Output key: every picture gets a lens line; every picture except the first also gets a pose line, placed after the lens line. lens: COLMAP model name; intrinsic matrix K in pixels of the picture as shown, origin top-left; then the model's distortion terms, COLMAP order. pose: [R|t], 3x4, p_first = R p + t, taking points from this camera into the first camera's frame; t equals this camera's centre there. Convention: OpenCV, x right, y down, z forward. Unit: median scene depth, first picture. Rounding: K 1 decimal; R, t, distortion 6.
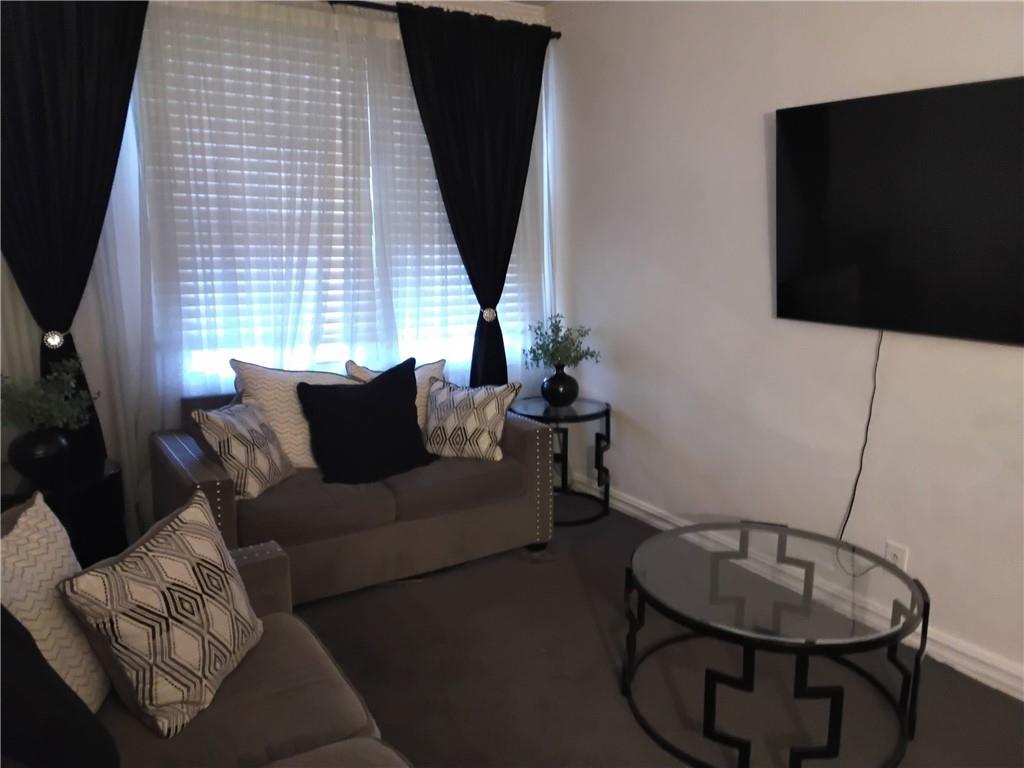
lens RADIAL K [[792.2, 0, 512.0], [0, 792.2, 384.0], [0, 0, 1]] dist [0.006445, 0.000671]
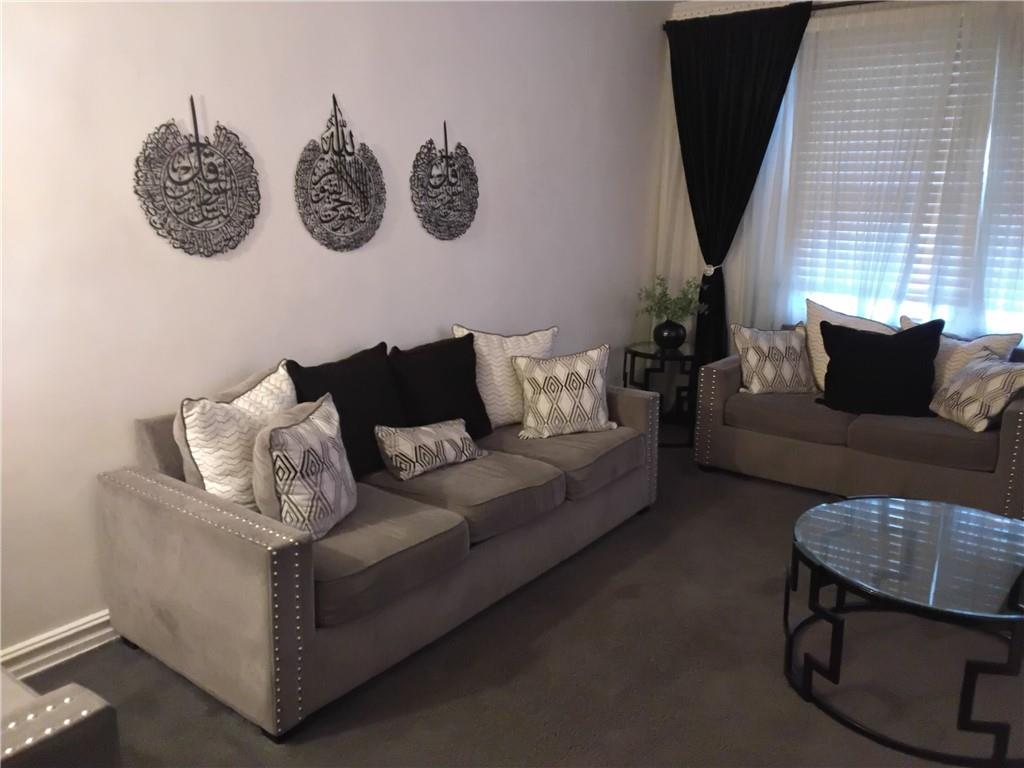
lens RADIAL K [[792.2, 0, 512.0], [0, 792.2, 384.0], [0, 0, 1]] dist [0.006445, 0.000671]
pose [[0.355821, 0.214600, -0.909582, 0.668851], [-0.184064, 0.970307, 0.156923, -0.010756], [0.916249, 0.111585, 0.384755, 0.069930]]
